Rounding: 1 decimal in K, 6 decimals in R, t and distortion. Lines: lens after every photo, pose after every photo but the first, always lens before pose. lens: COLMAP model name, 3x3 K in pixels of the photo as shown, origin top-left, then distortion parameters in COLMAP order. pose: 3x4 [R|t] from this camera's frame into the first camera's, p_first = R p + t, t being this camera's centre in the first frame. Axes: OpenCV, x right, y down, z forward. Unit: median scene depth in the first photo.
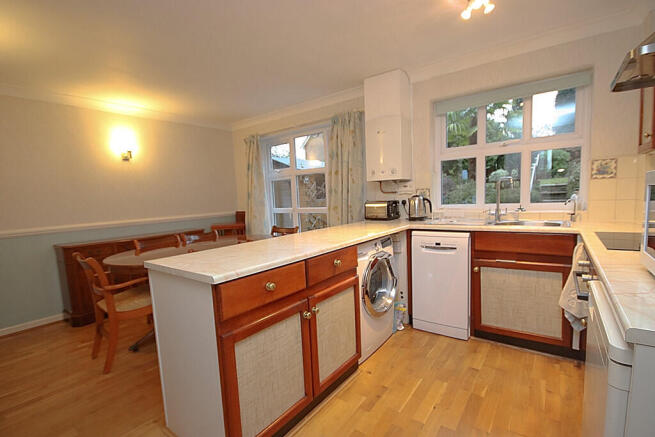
lens RADIAL K [[302.6, 0, 326.4], [0, 302.6, 223.8], [0, 0, 1]] dist [0.002886, -0.001793]
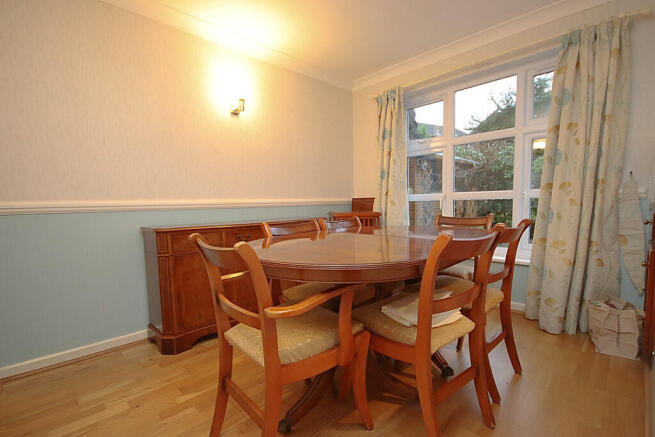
lens RADIAL K [[302.6, 0, 328.3], [0, 302.6, 221.2], [0, 0, 1]] dist [0.002886, -0.001793]
pose [[0.990043, 0.032993, -0.136841, -0.409060], [-0.036816, 0.998997, -0.025503, 0.060651], [0.135862, 0.030287, 0.990265, 0.399627]]
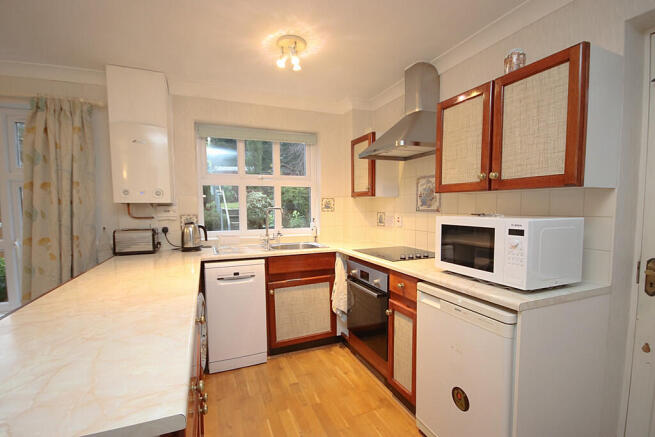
lens RADIAL K [[302.6, 0, 328.1], [0, 302.6, 225.0], [0, 0, 1]] dist [0.002886, -0.001793]
pose [[0.507267, -0.014336, 0.861670, -0.247421], [0.064754, 0.997669, -0.021522, -0.039239], [-0.859353, 0.066714, 0.507013, 0.196343]]
